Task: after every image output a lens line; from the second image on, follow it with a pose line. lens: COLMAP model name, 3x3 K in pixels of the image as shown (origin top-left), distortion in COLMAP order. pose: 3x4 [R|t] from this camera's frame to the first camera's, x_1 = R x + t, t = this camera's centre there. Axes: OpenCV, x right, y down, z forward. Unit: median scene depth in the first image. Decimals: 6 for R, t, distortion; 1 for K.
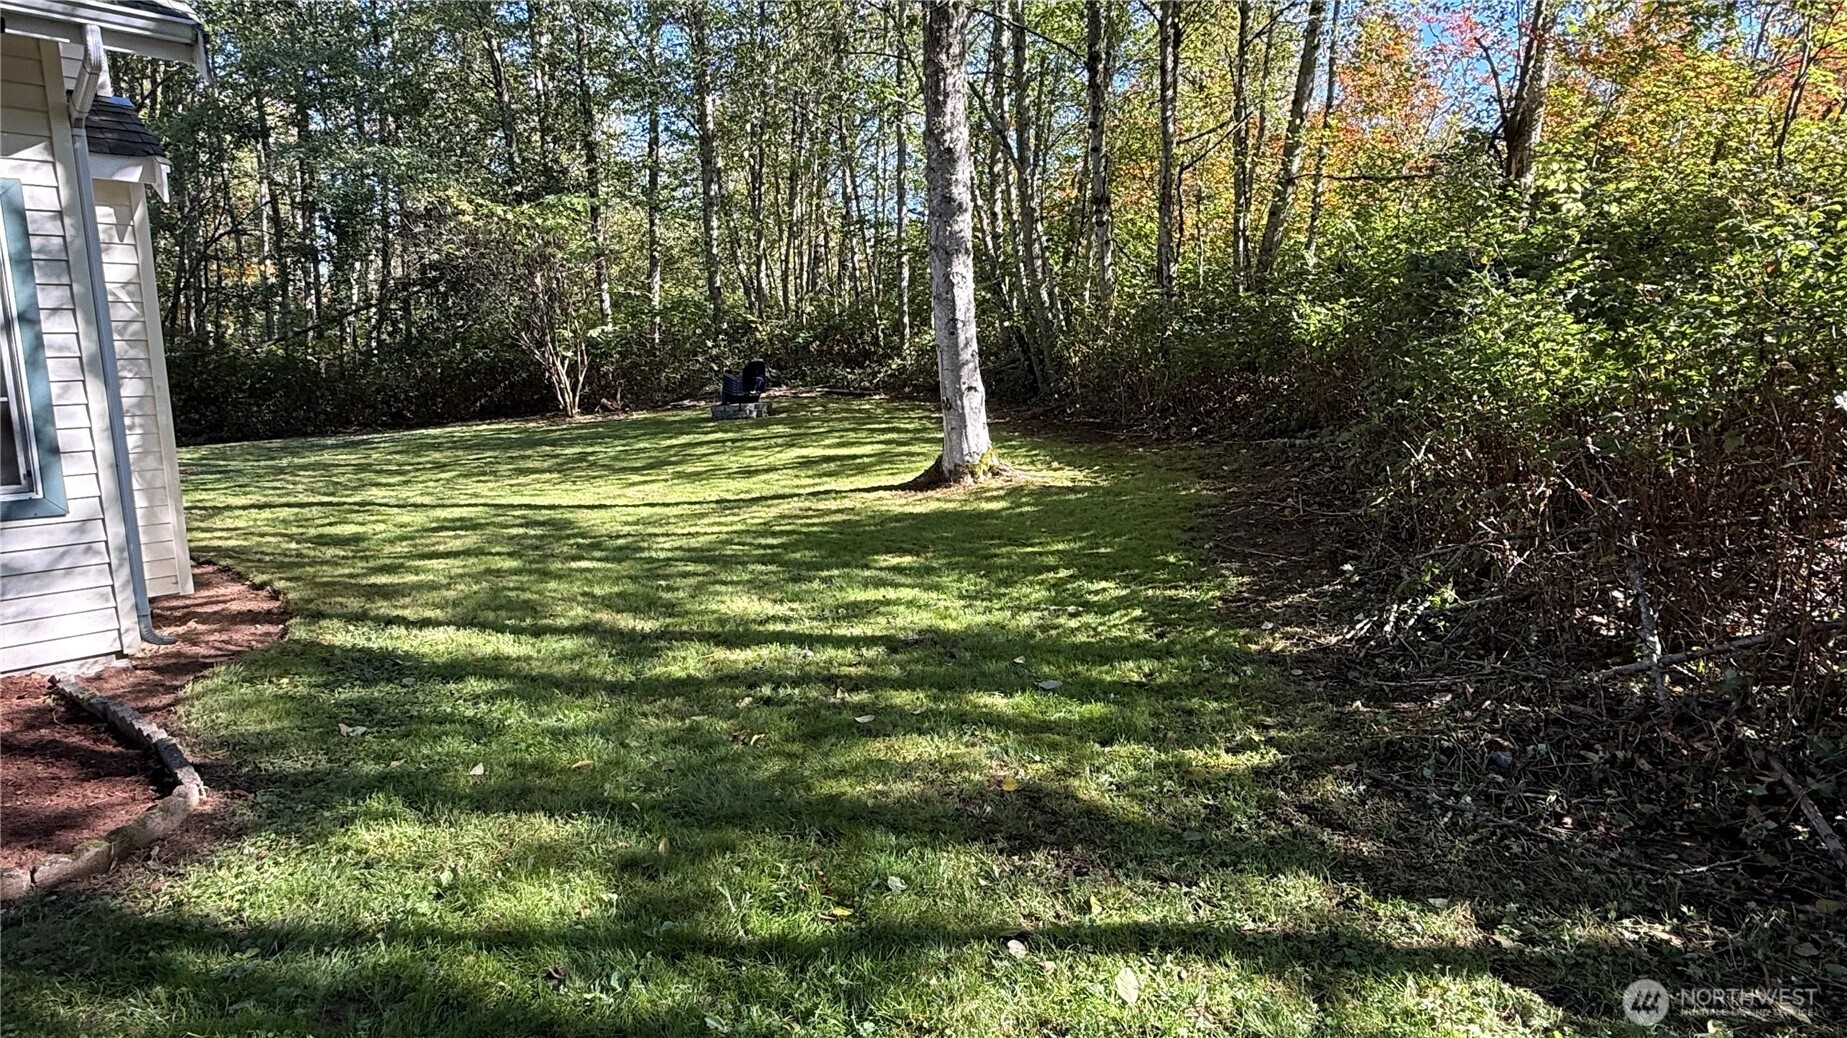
lens RADIAL K [[1067.5, 0, 920.0], [0, 1067.5, 516.6], [0, 0, 1]] dist [-0.003345, 0.002963]
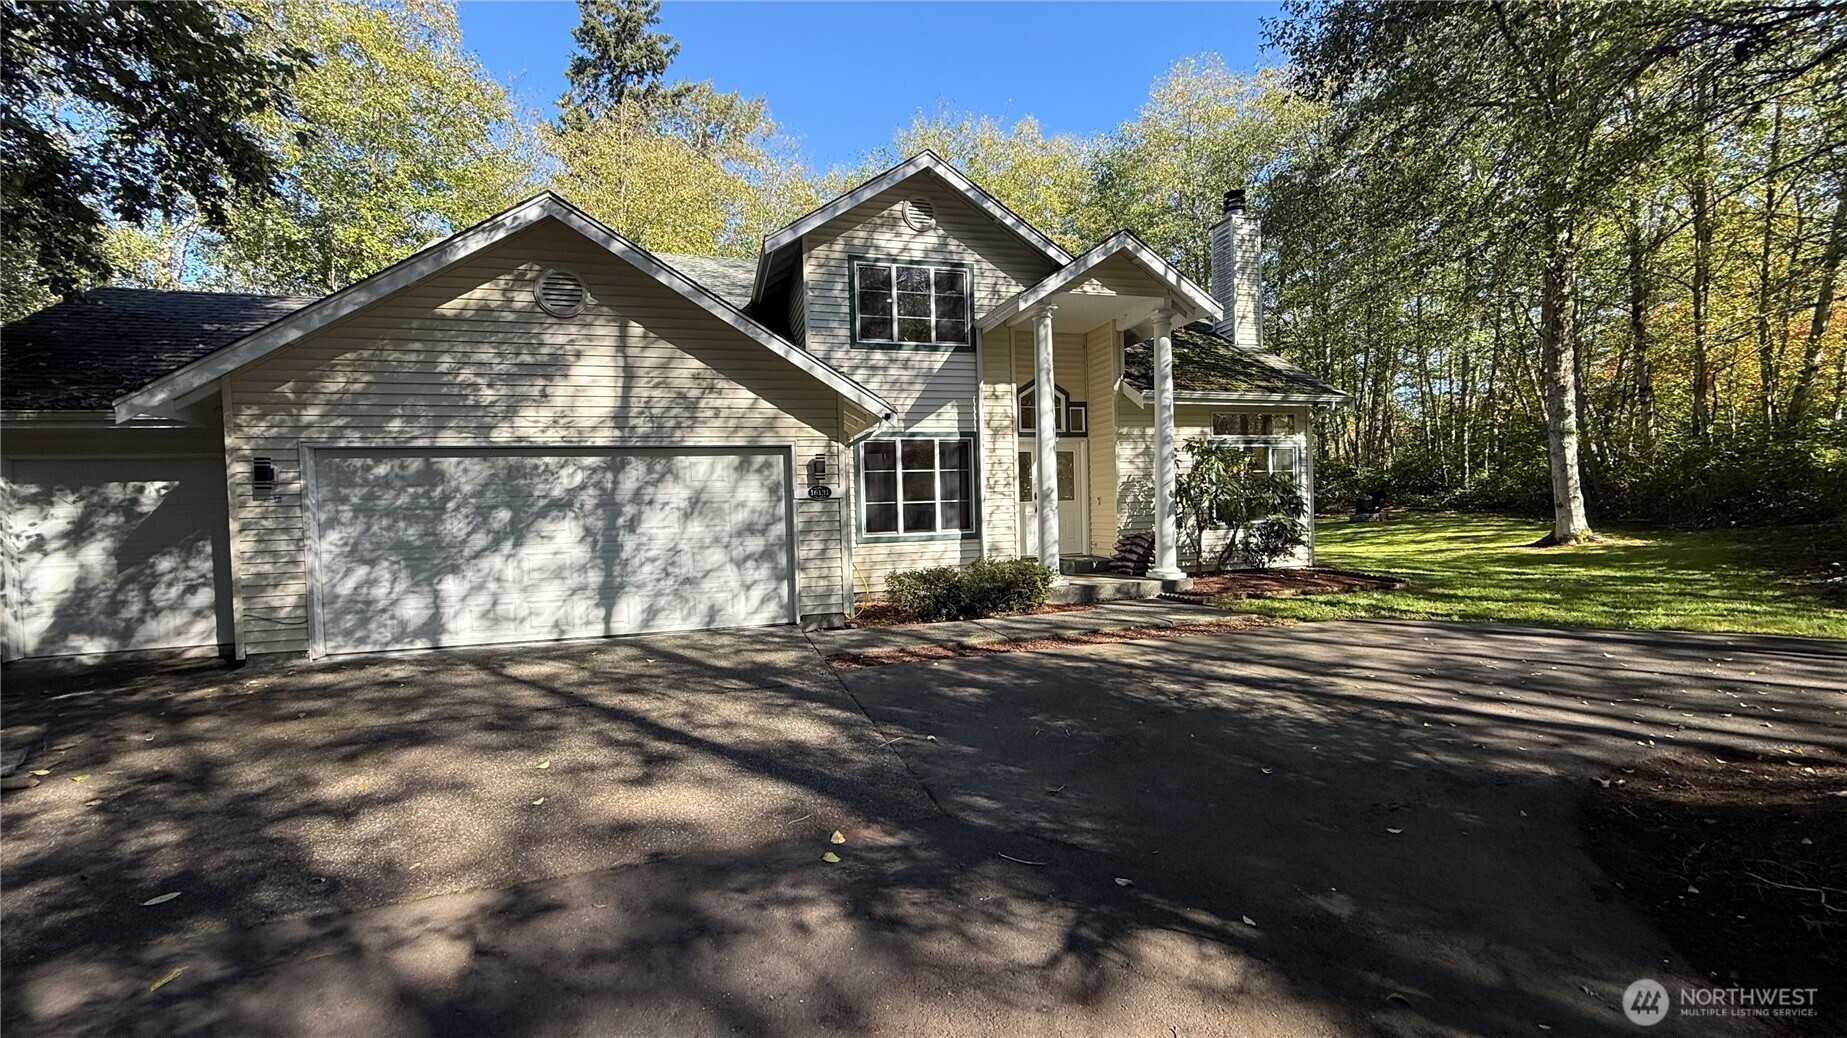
lens RADIAL K [[738.3, 0, 917.7], [0, 738.3, 522.0], [0, 0, 1]] dist [0.003164, 0.000326]
pose [[0.839286, 0.004581, -0.543671, -0.182083], [-0.066020, 0.993424, -0.093546, 0.109154], [0.539667, 0.114405, 0.834069, -0.657755]]
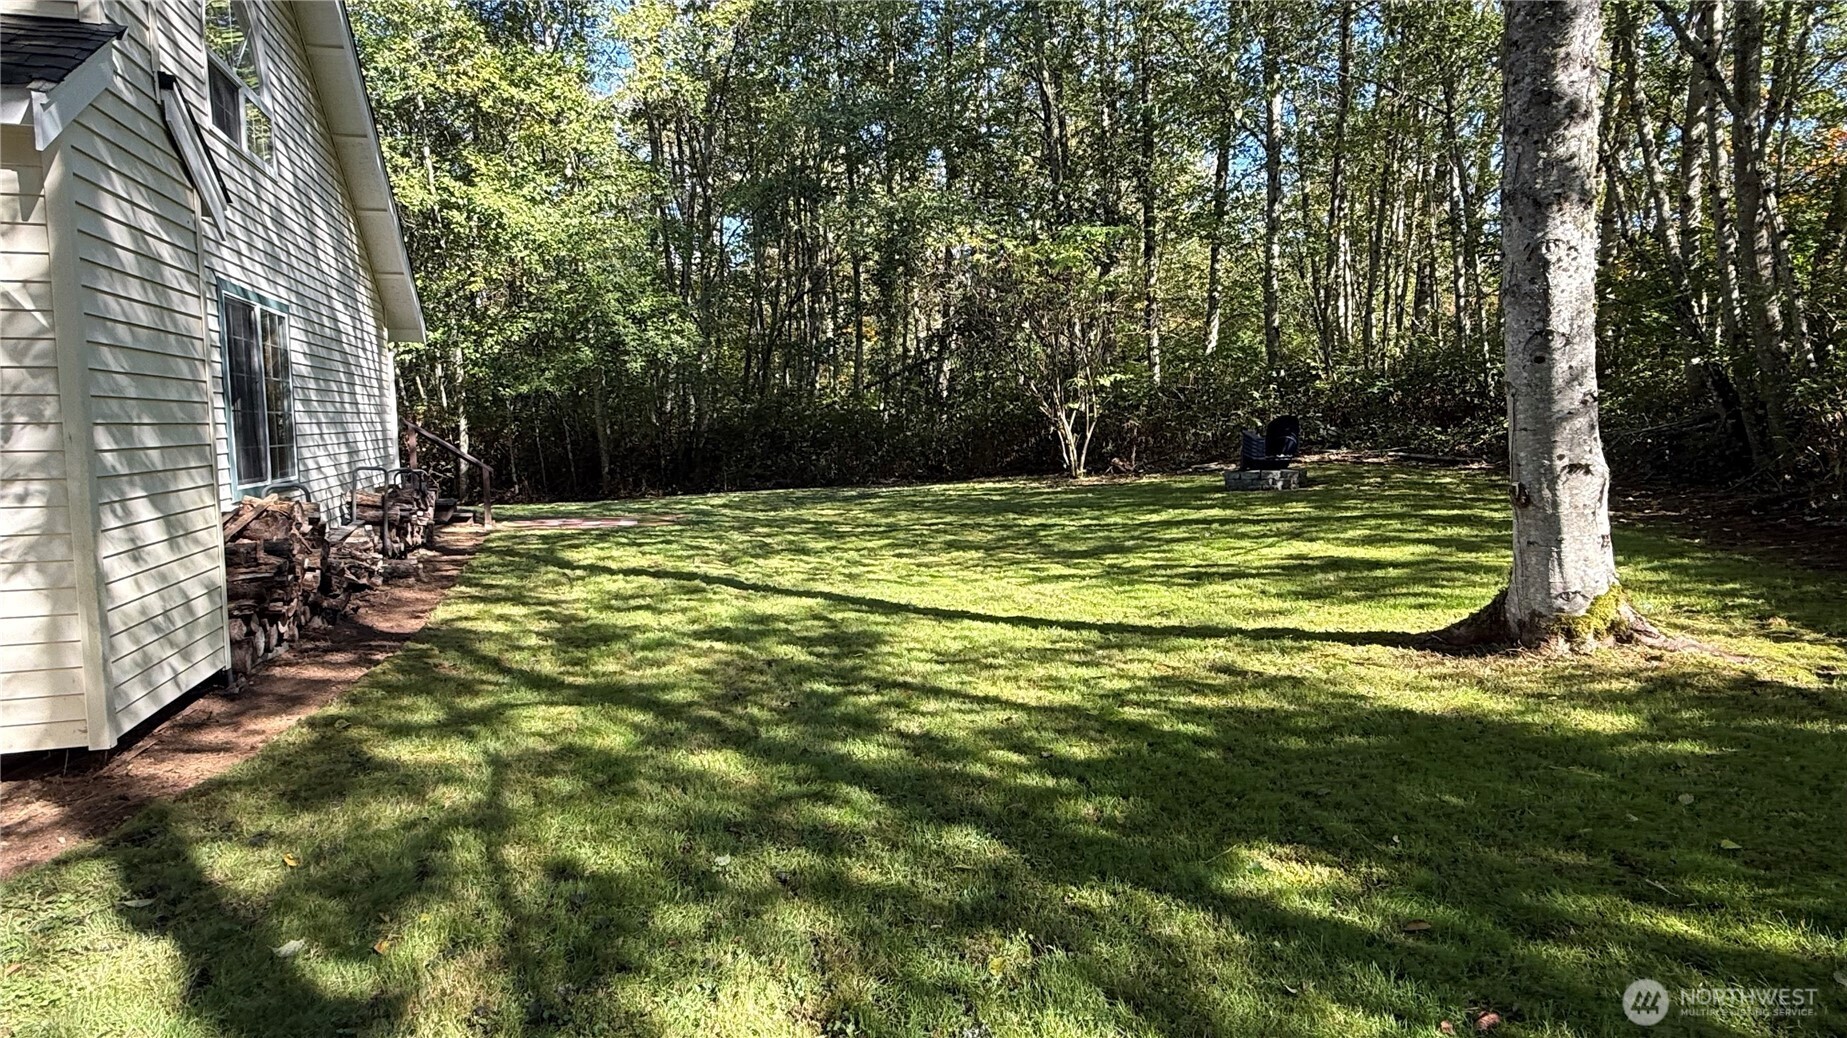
lens RADIAL K [[1067.5, 0, 921.8], [0, 1067.5, 524.2], [0, 0, 1]] dist [-0.003345, 0.002963]
pose [[0.850162, 0.060712, -0.523009, 0.038063], [-0.084071, 0.996238, -0.021014, -0.042948], [0.519766, 0.061835, 0.852068, 0.312097]]
